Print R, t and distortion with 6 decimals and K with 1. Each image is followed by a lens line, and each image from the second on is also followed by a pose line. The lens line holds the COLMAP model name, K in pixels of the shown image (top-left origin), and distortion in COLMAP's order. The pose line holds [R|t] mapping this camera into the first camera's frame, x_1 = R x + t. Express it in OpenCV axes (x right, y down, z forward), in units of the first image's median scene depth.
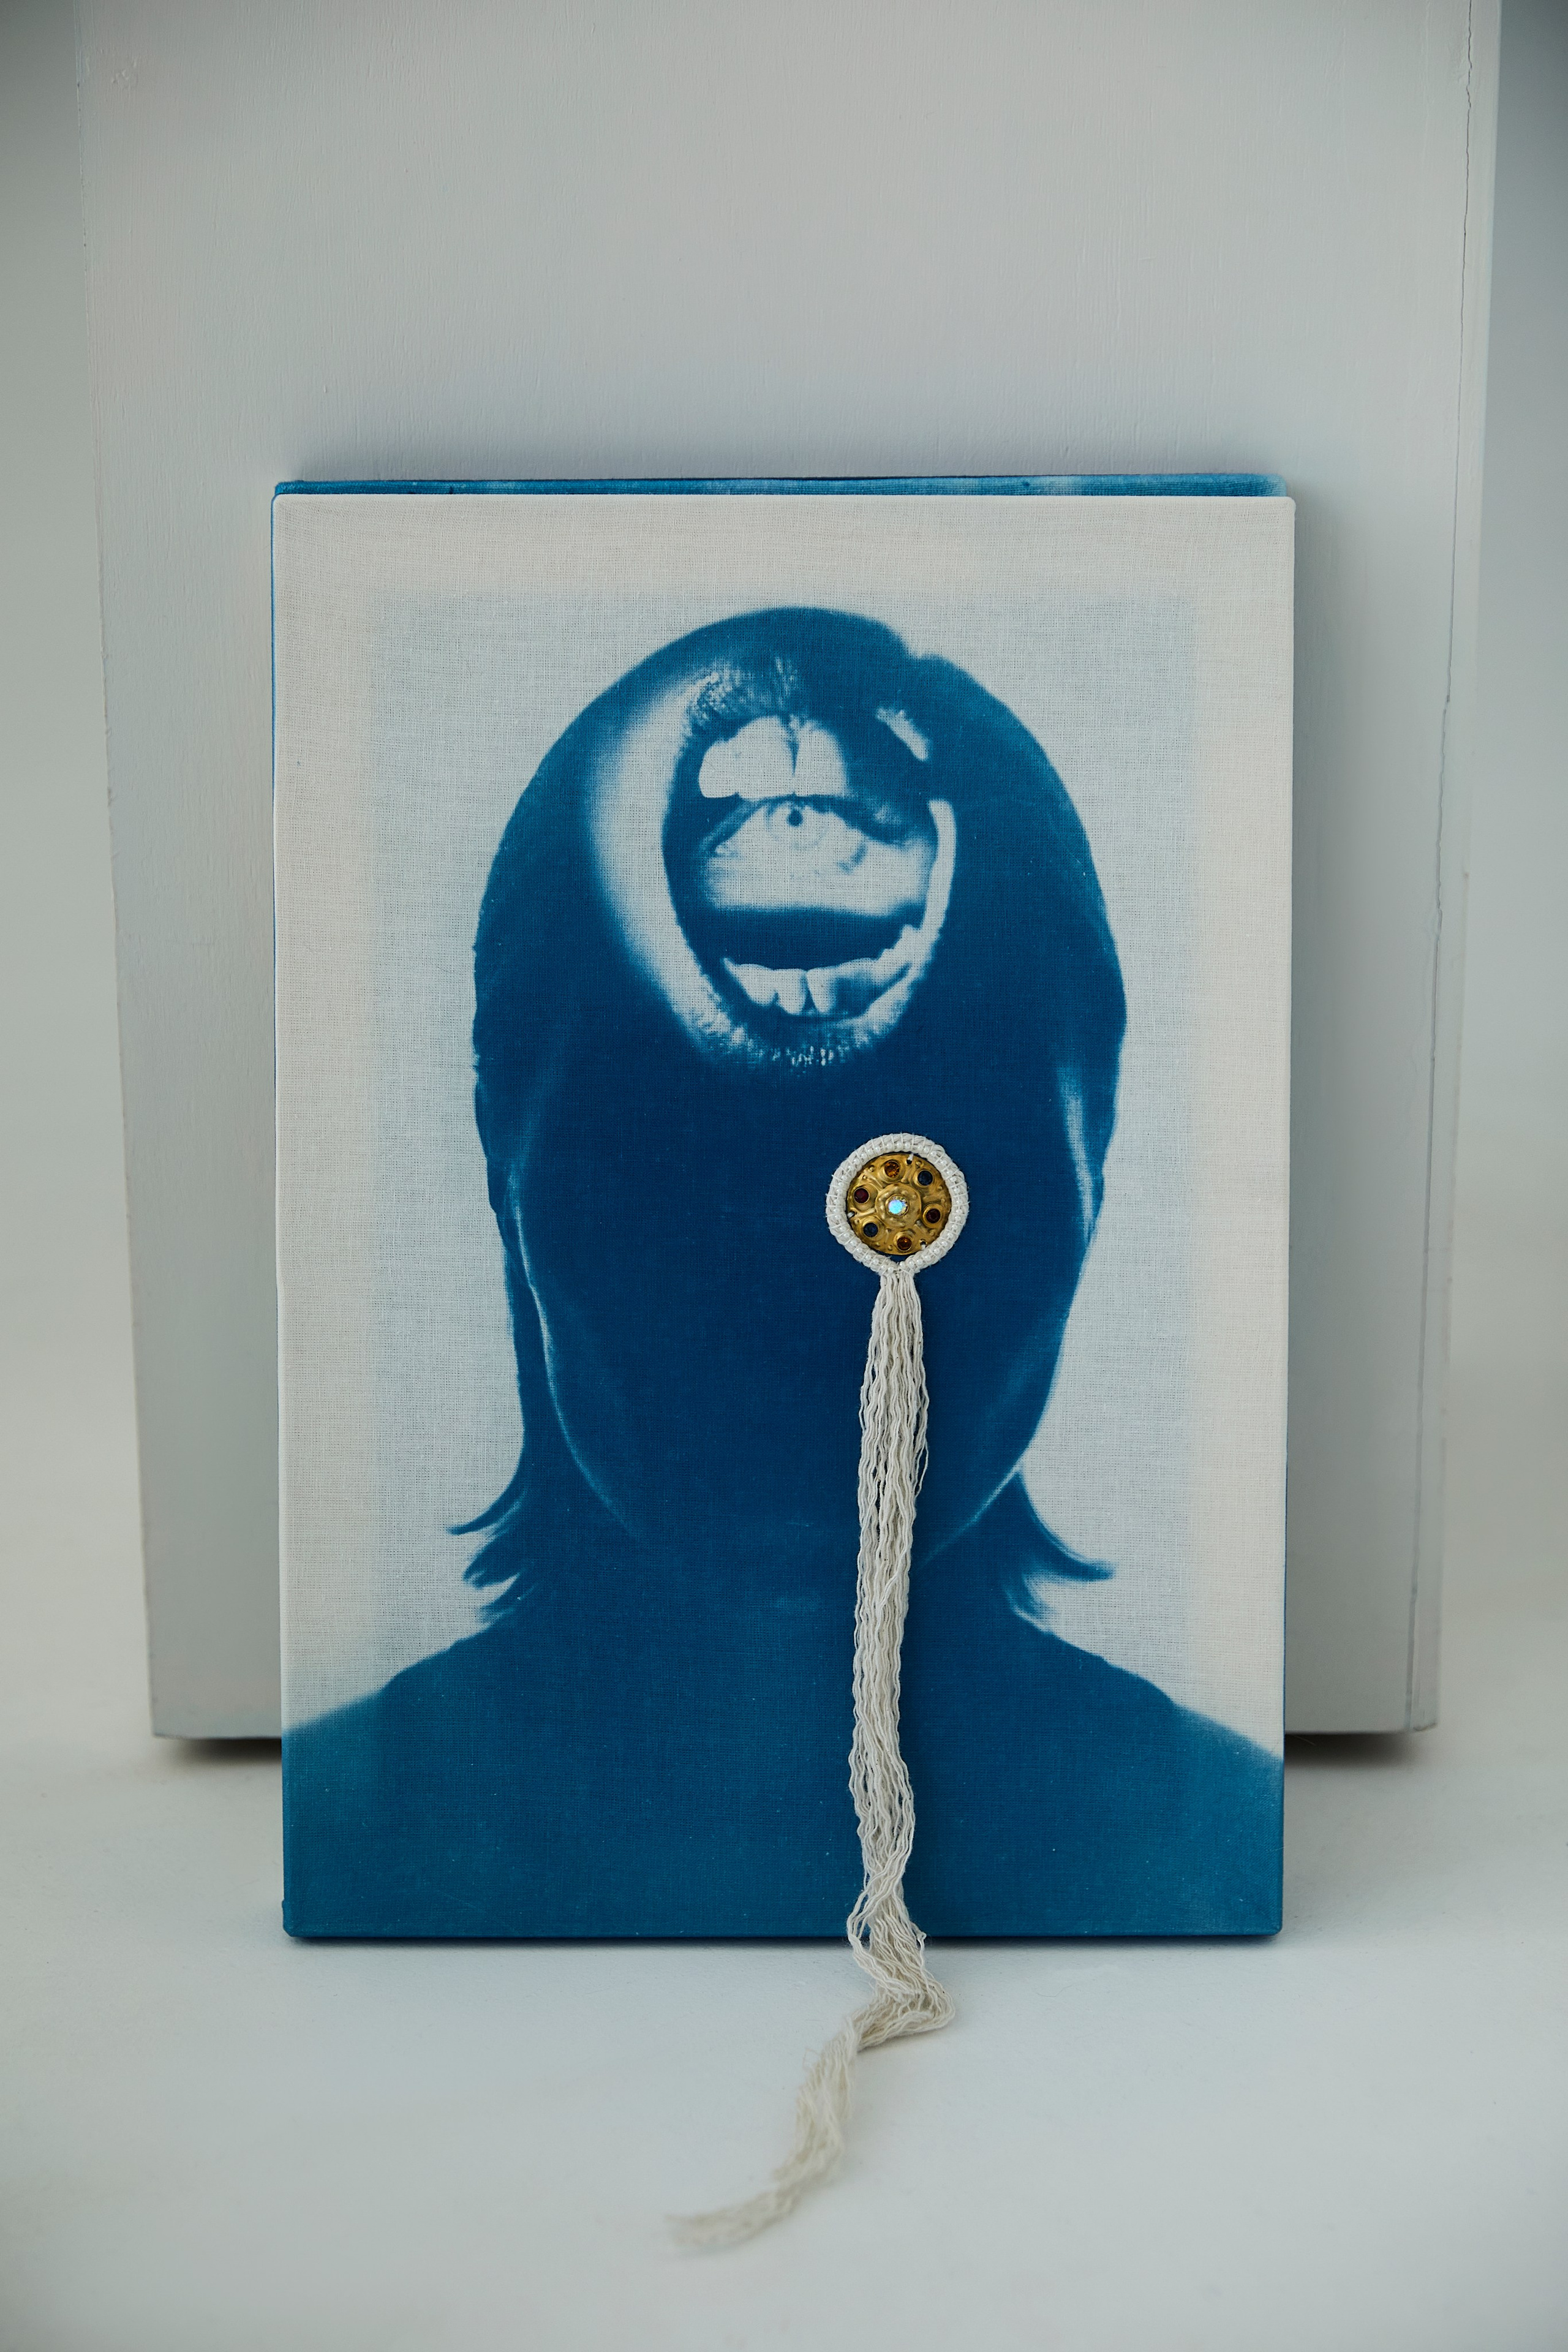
lens RADIAL K [[4372.1, 0, 793.0], [0, 4372.1, 1157.7], [0, 0, 1]] dist [-0.131856, 0.000000]
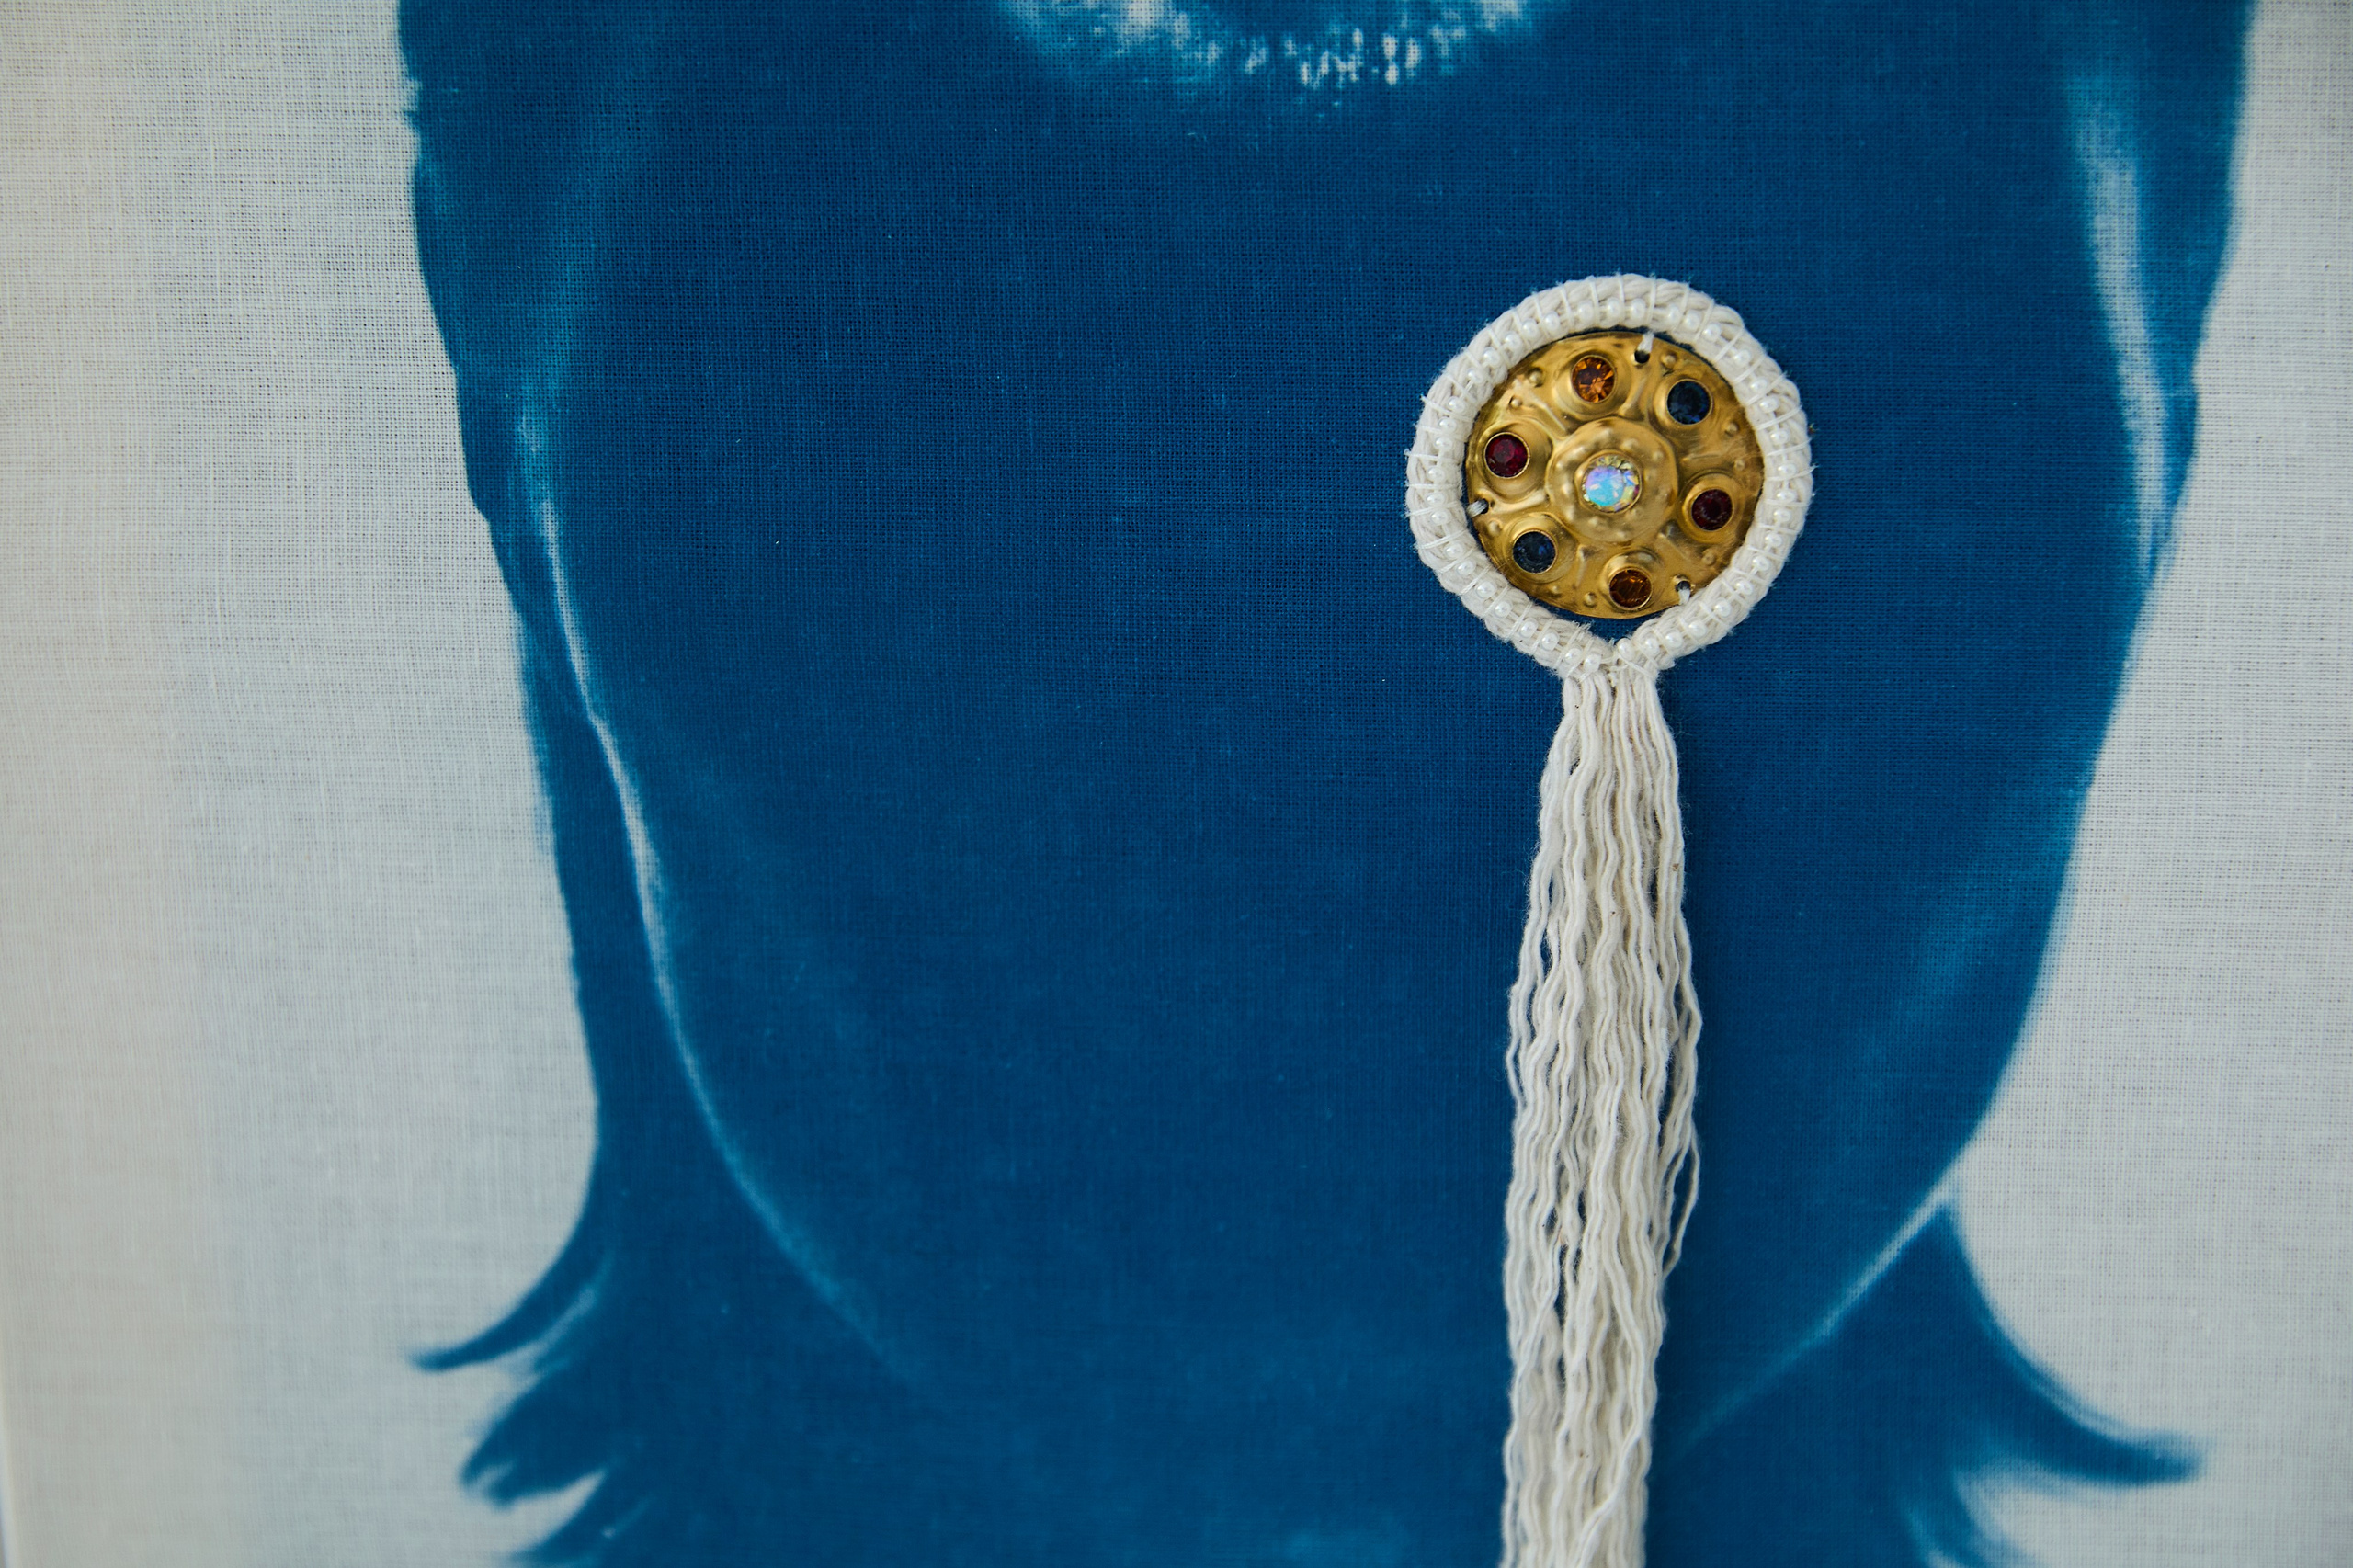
lens RADIAL K [[4373.9, 0, 1163.1], [0, 4373.9, 798.4], [0, 0, 1]] dist [-0.131856, 0.000000]
pose [[0.997765, -0.014224, -0.065290, 0.008151], [0.026227, 0.982037, 0.186857, -0.023405], [0.061460, -0.188152, 0.980215, 0.496004]]
